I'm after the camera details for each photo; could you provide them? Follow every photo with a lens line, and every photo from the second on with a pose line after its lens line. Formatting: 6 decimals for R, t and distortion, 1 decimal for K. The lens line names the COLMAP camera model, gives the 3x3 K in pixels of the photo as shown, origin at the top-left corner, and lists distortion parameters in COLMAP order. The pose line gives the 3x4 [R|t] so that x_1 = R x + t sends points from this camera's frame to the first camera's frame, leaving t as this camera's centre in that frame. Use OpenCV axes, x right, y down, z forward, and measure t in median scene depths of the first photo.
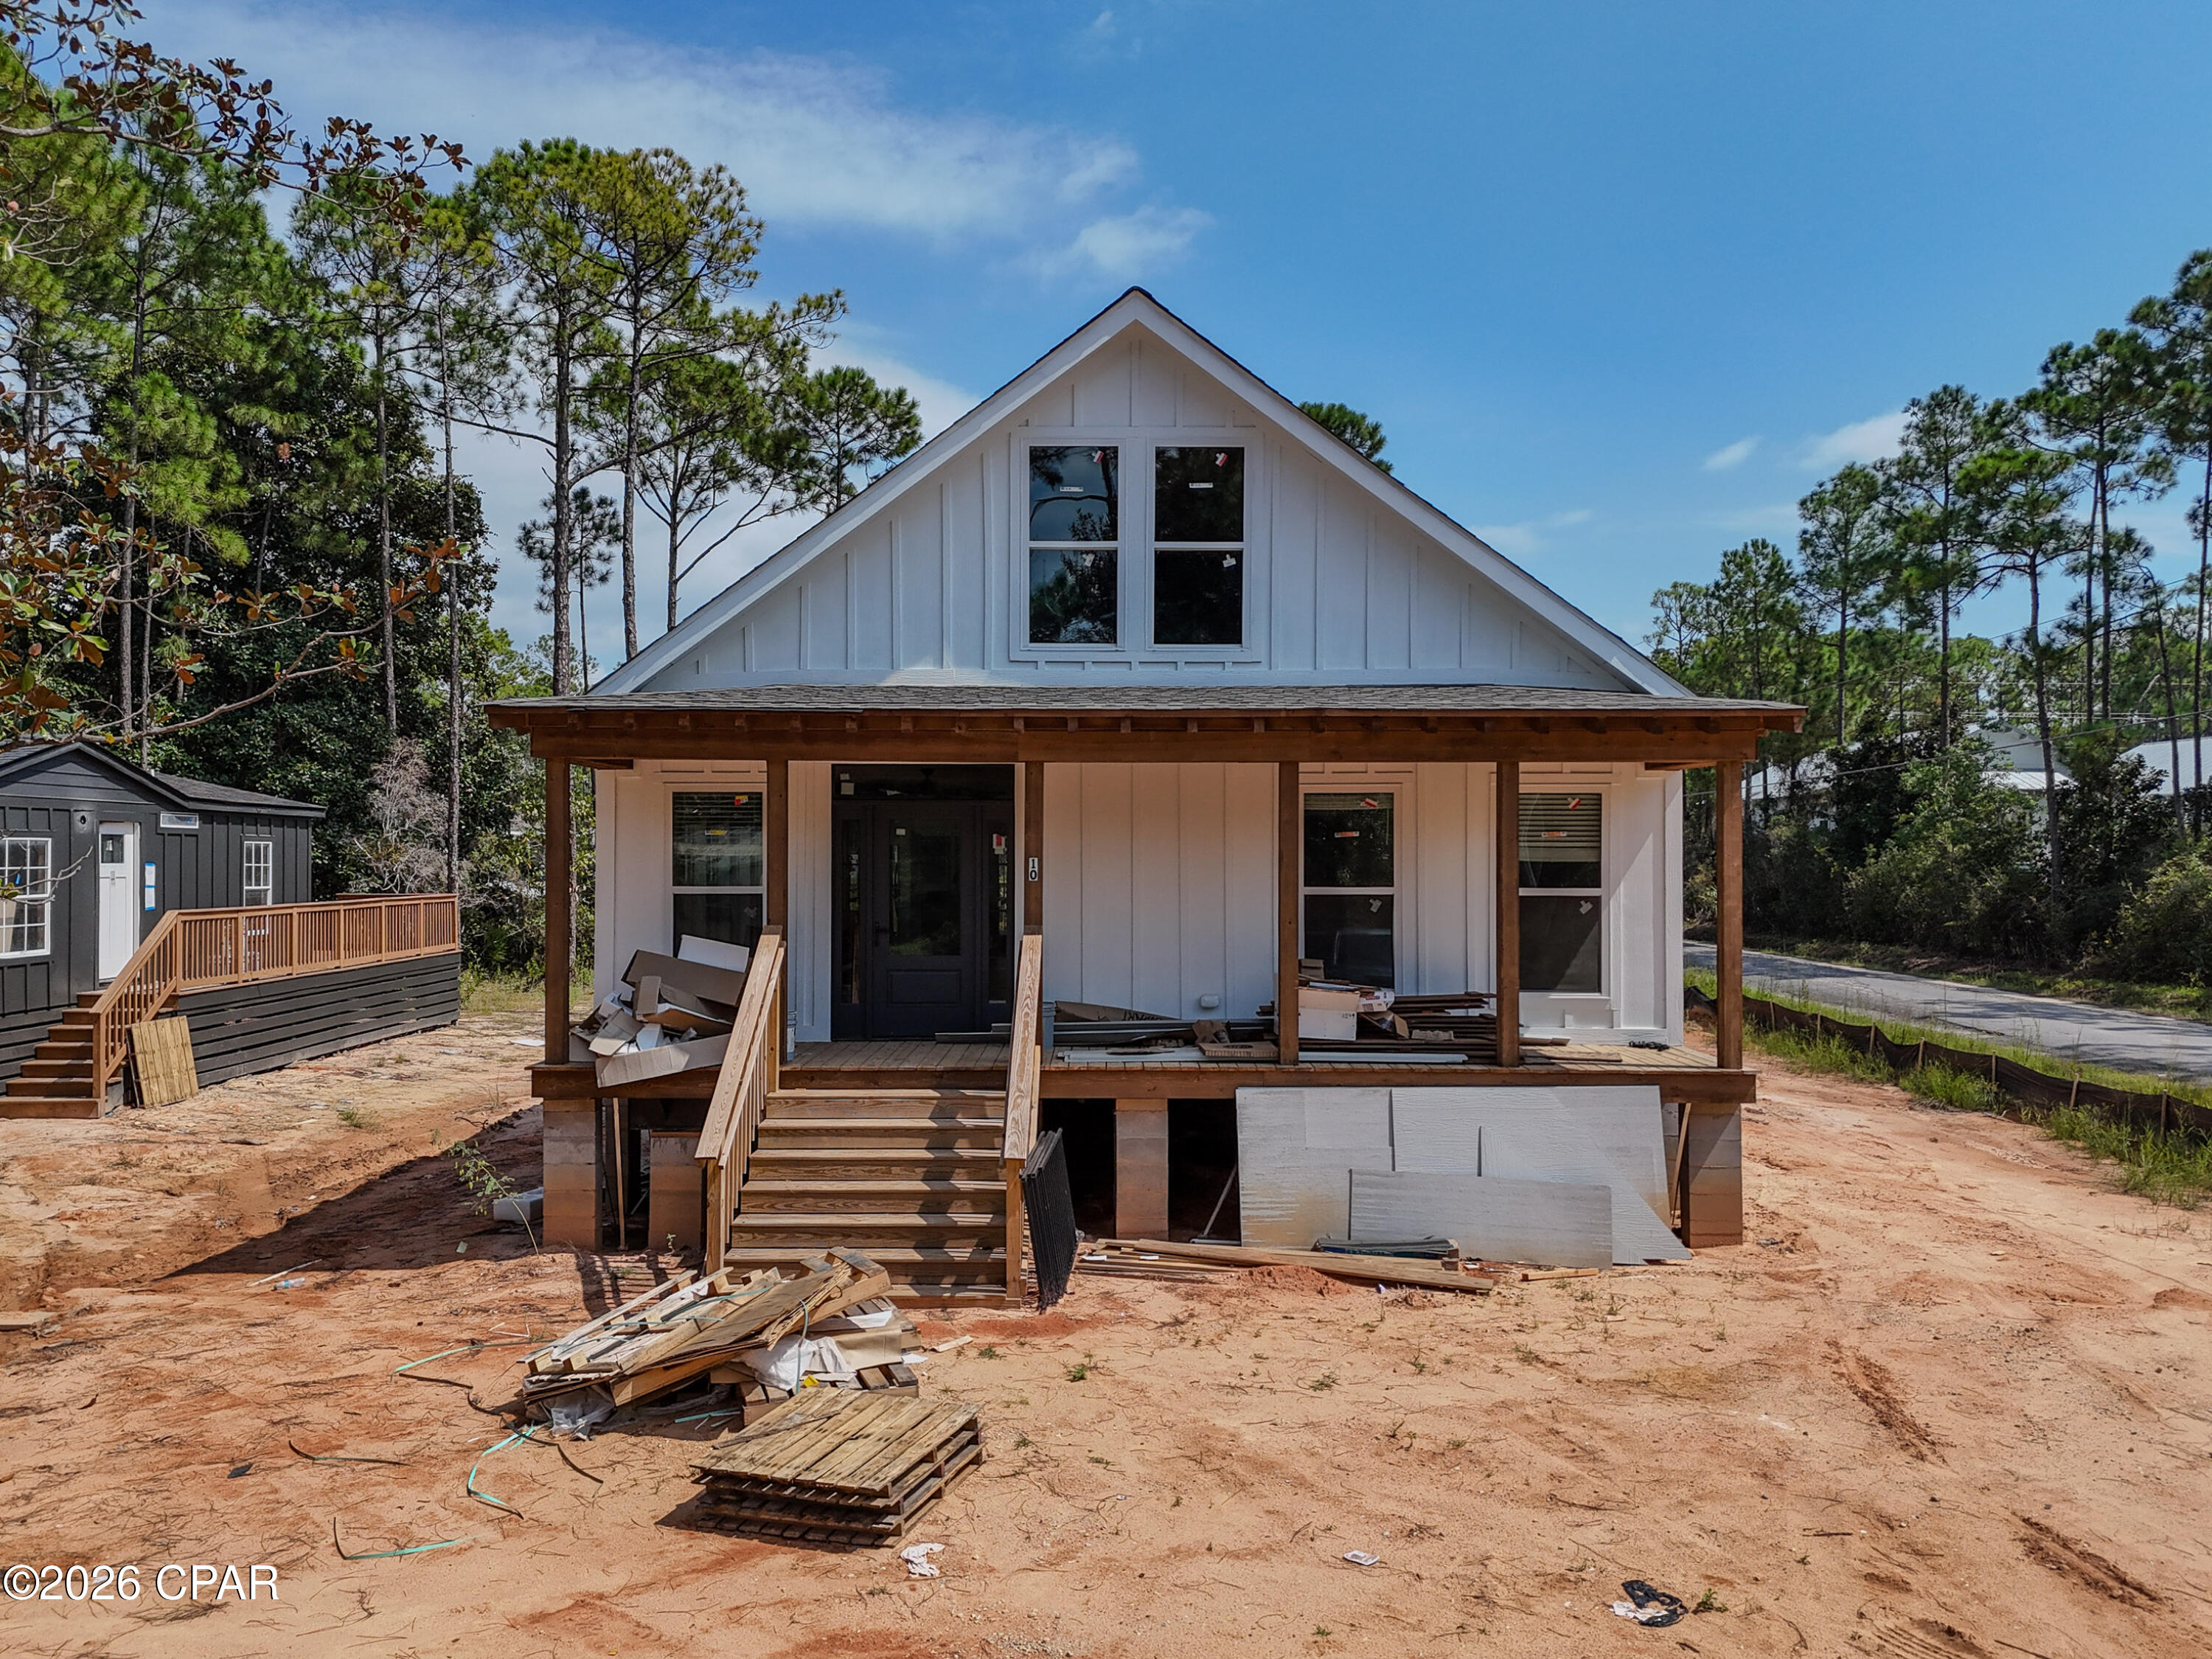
lens RADIAL K [[1659.3, 0, 1083.3], [0, 1659.3, 852.3], [0, 0, 1]] dist [0.075579, -0.064353]
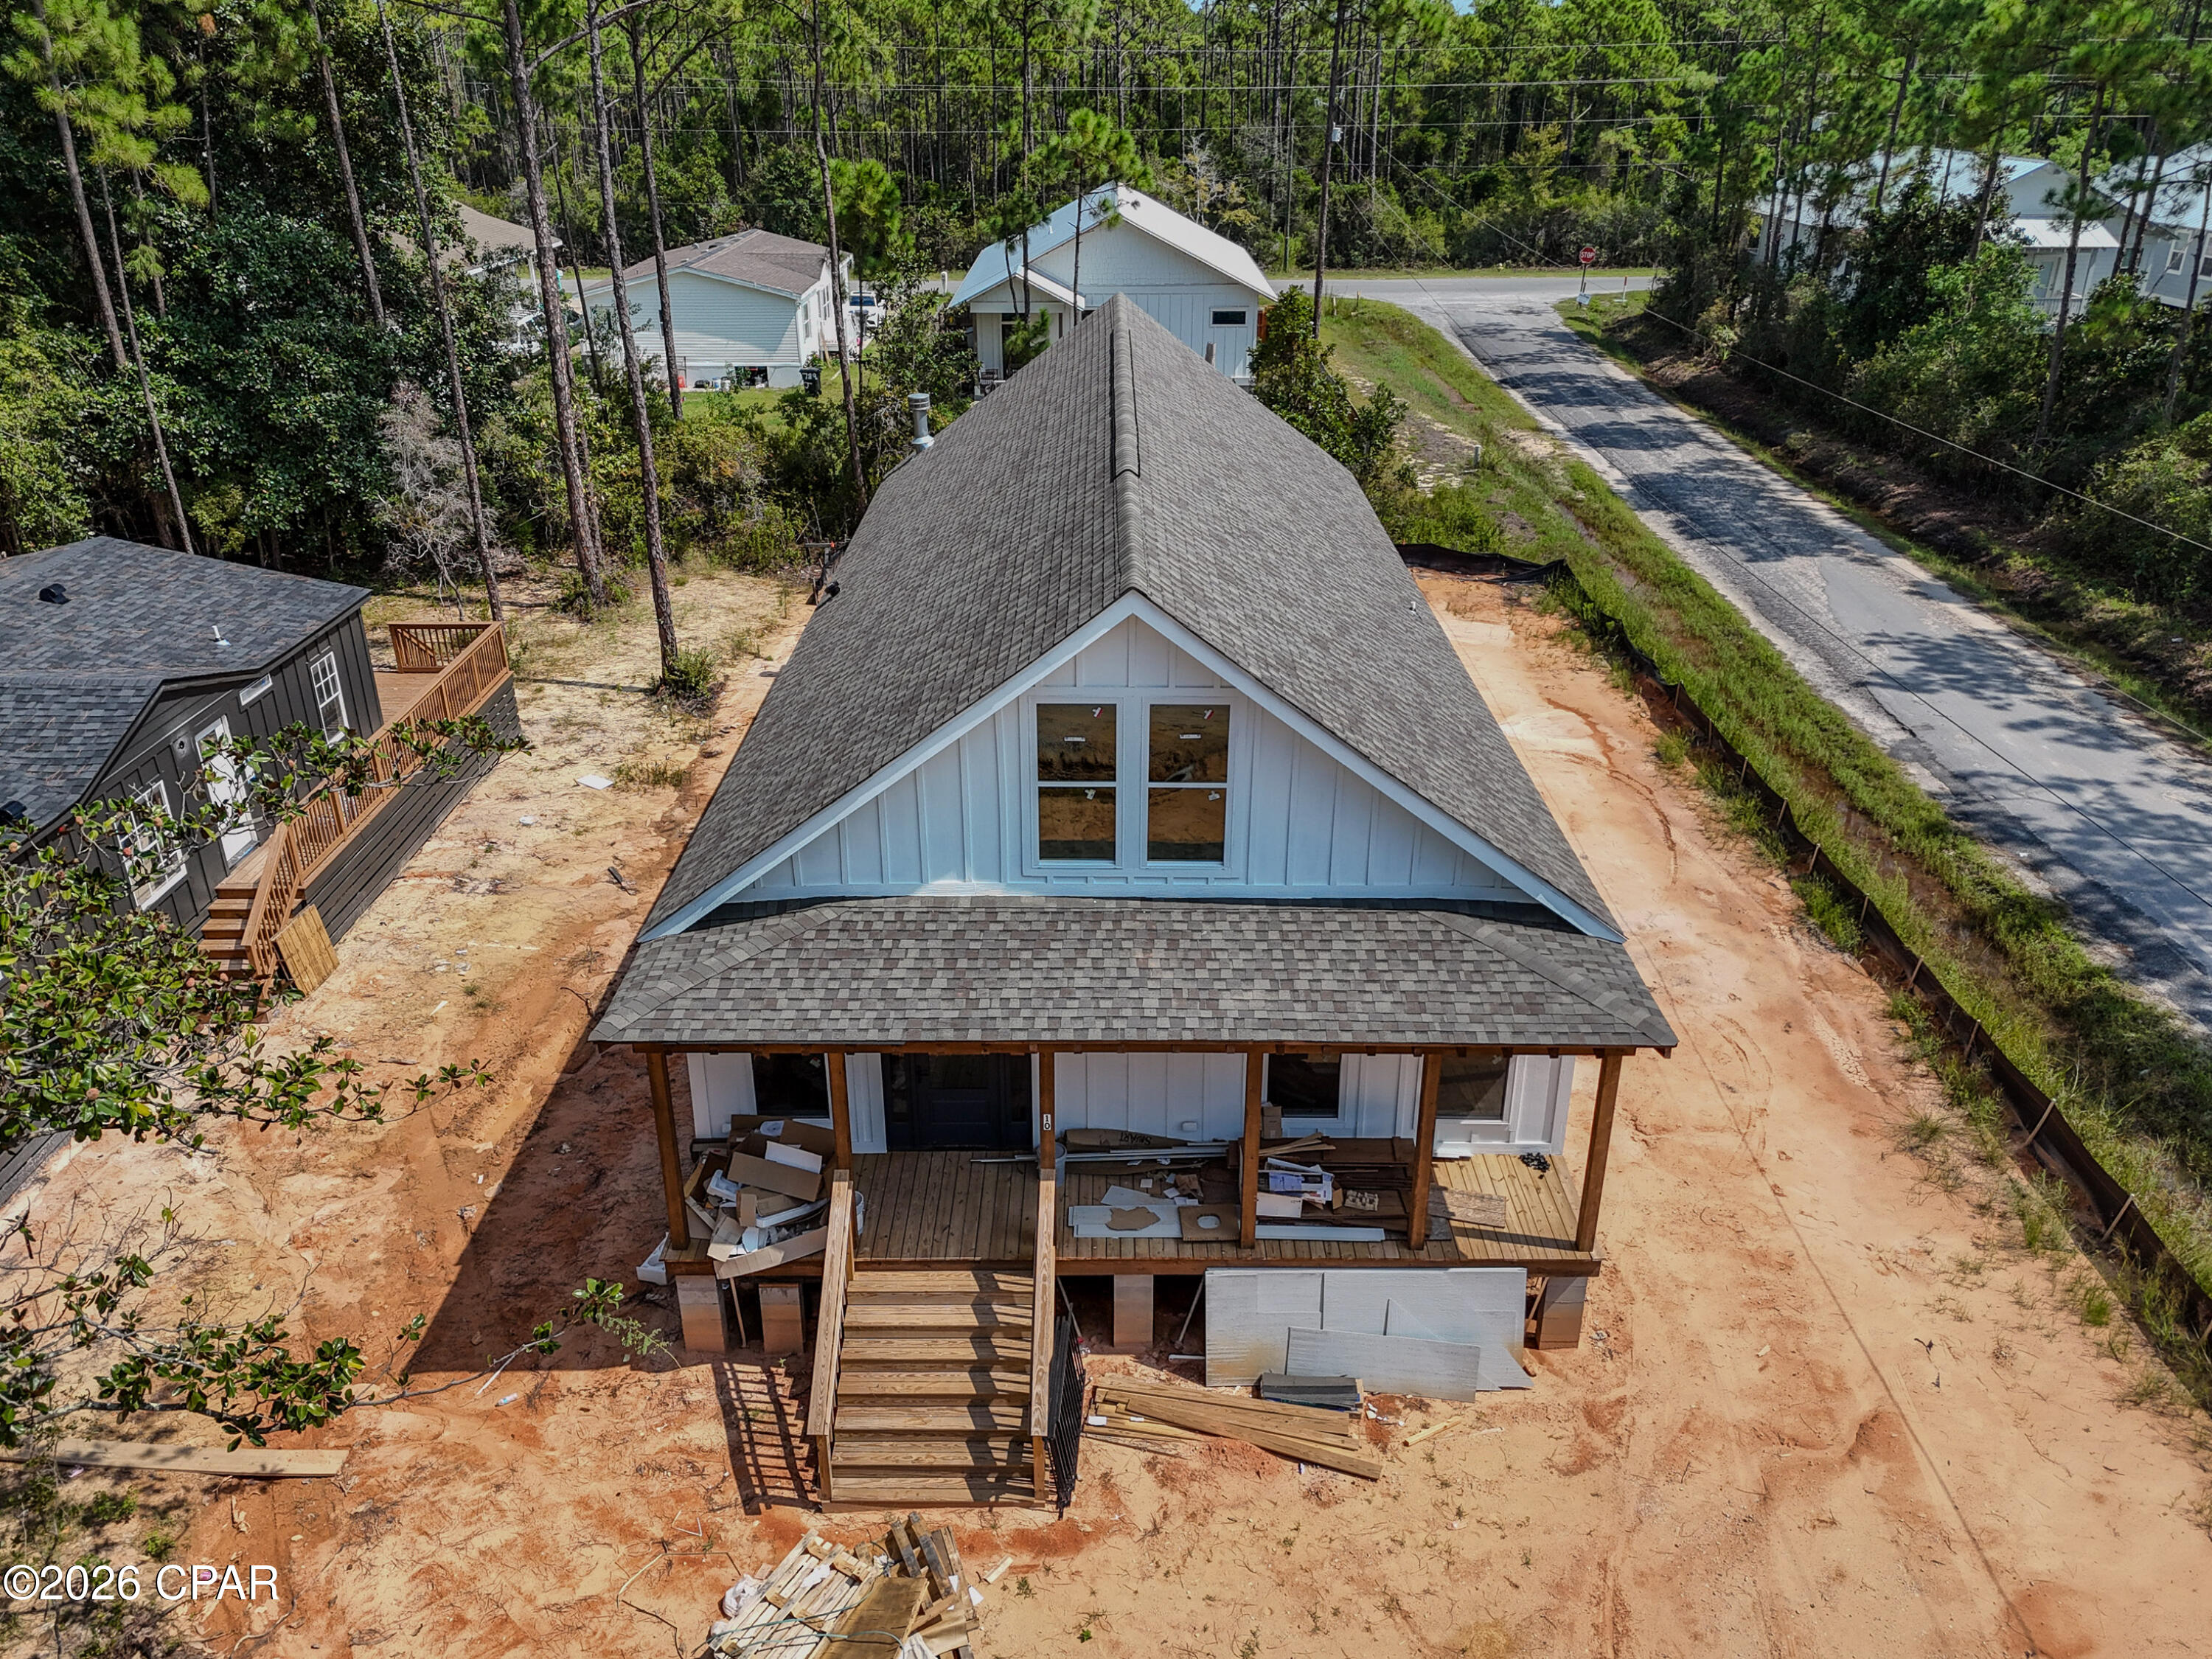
lens RADIAL K [[1628.6, 0, 1106.0], [0, 1628.6, 829.5], [0, 0, 1]] dist [0.075250, -0.064049]
pose [[0.999954, -0.006101, 0.007456, 0.005645], [0.002296, 0.902549, 0.430580, -0.646921], [-0.009357, -0.430543, 0.902522, -0.010376]]
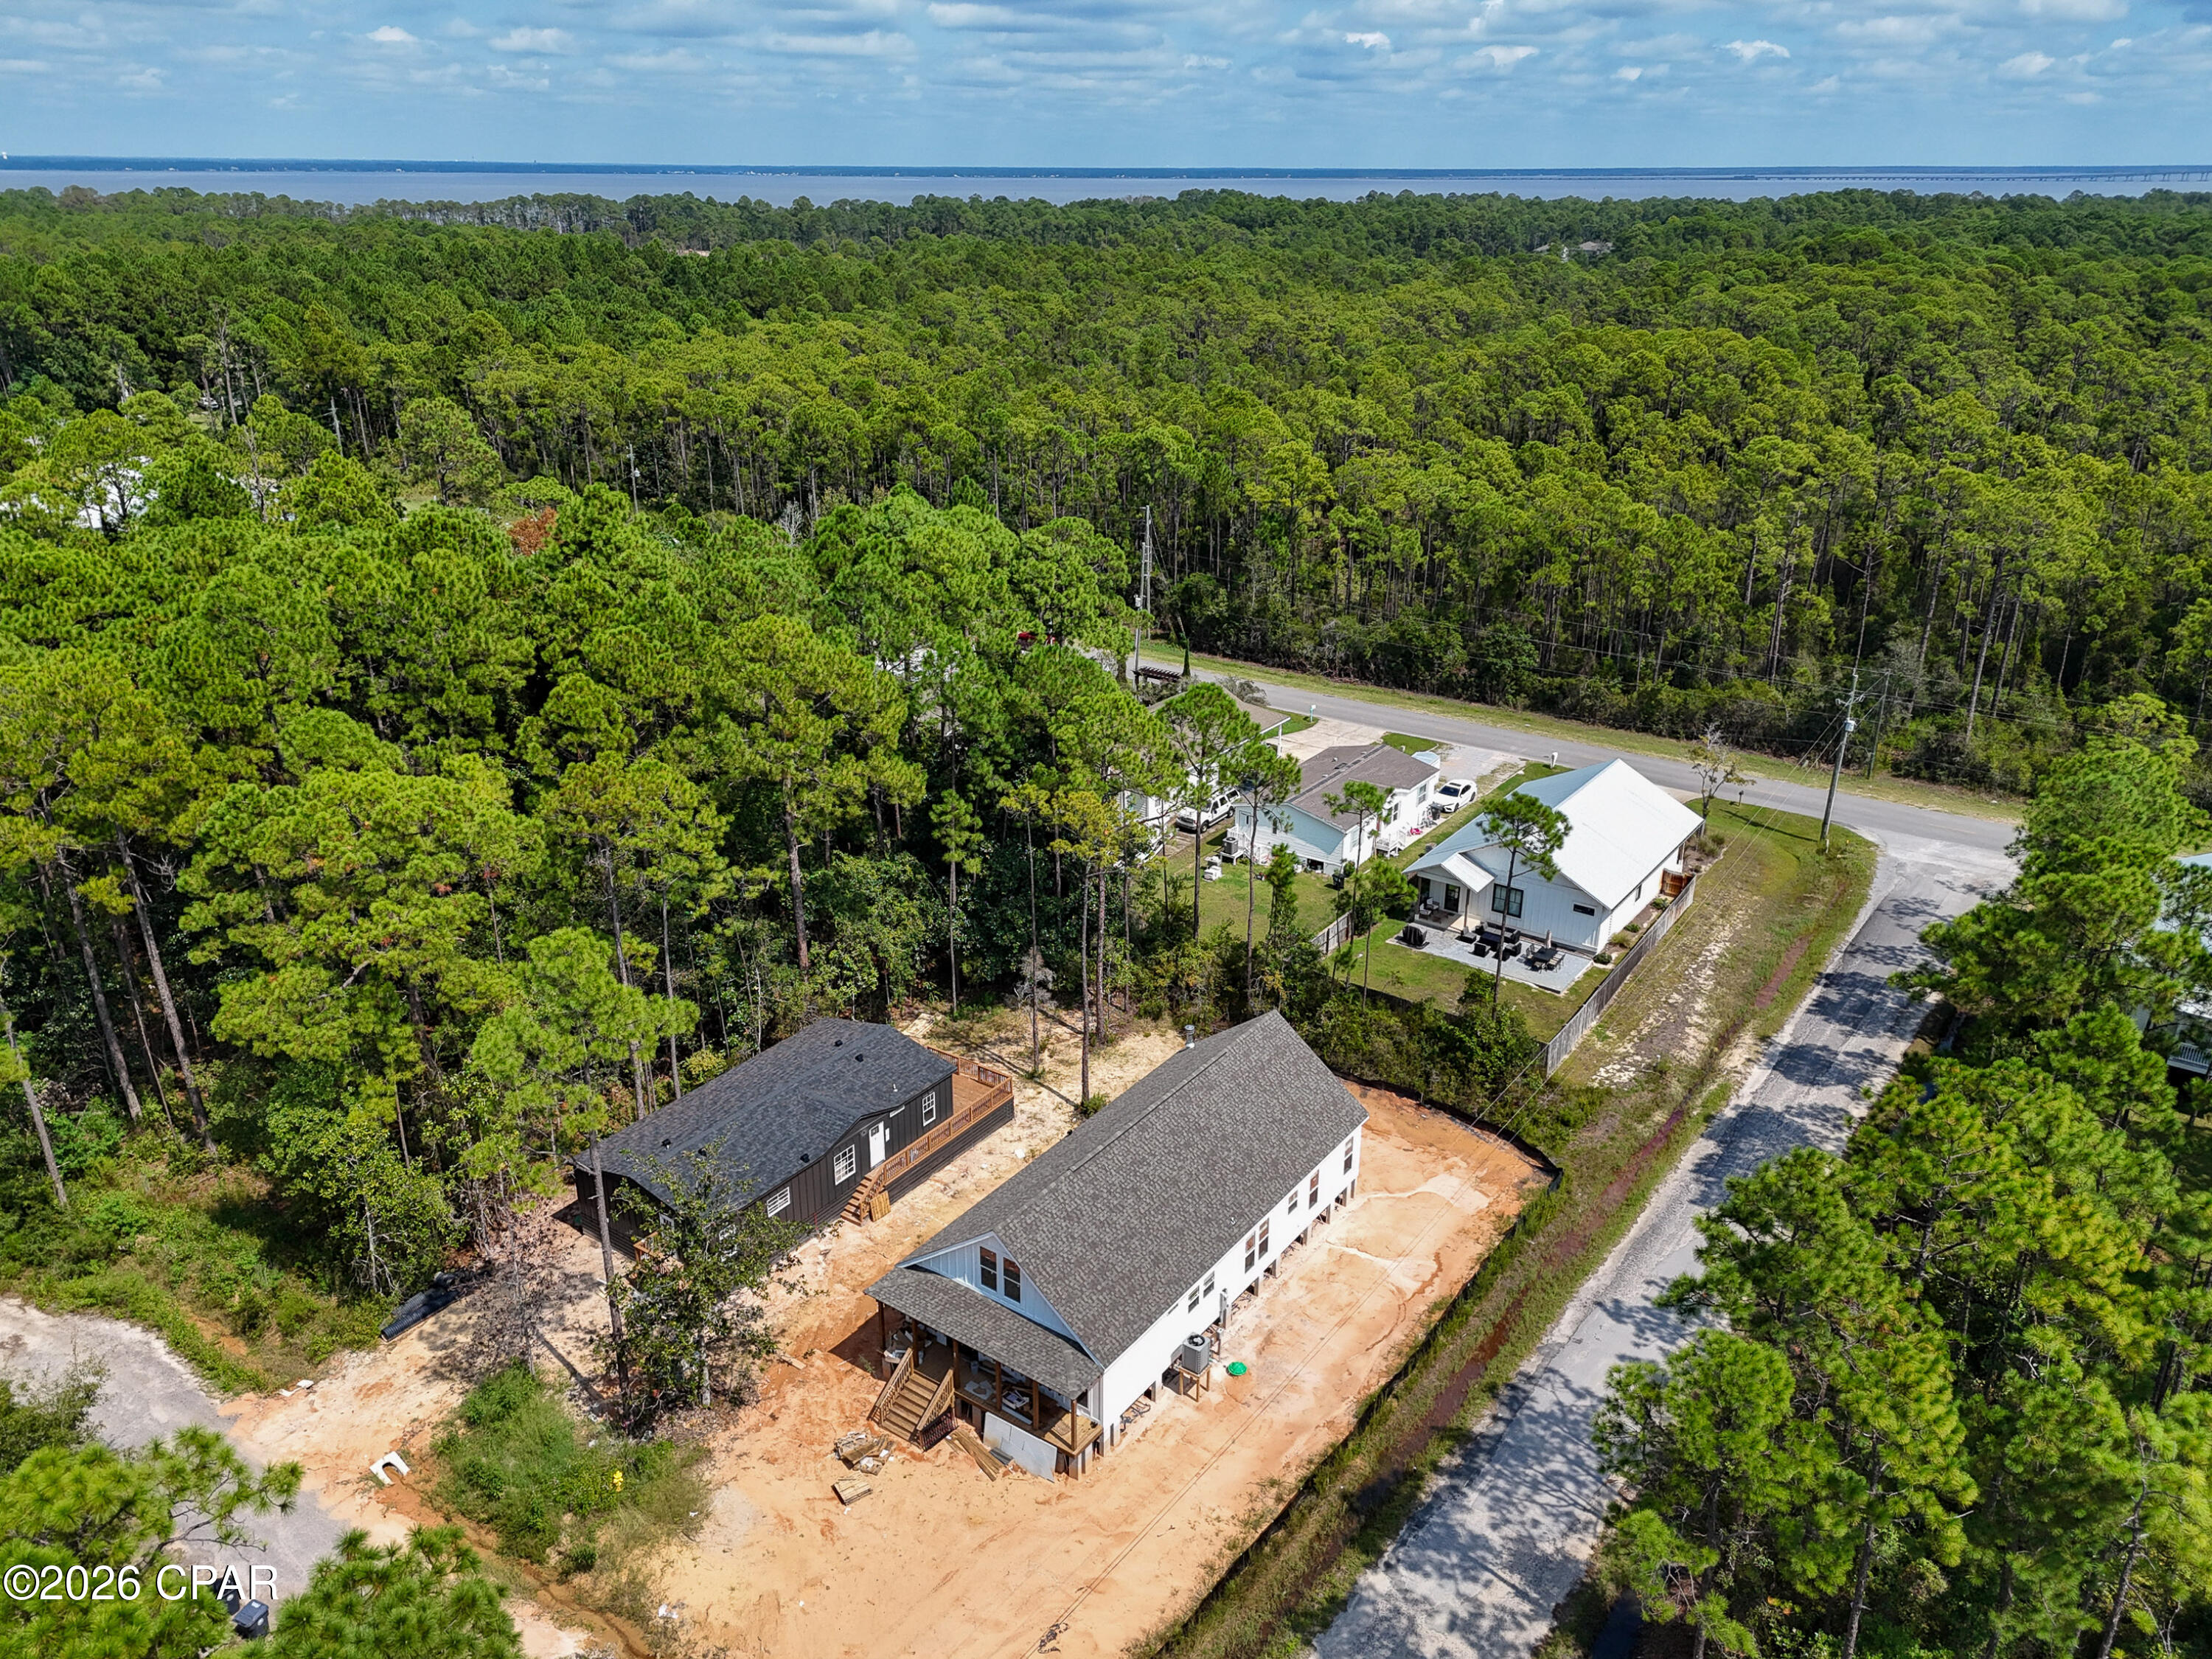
lens RADIAL K [[1628.6, 0, 1106.0], [0, 1628.6, 829.5], [0, 0, 1]] dist [0.075250, -0.064049]
pose [[0.819729, 0.214873, -0.530918, 2.234420], [0.002140, 0.925805, 0.377995, -2.825465], [0.572748, -0.310990, 0.758449, -1.645588]]
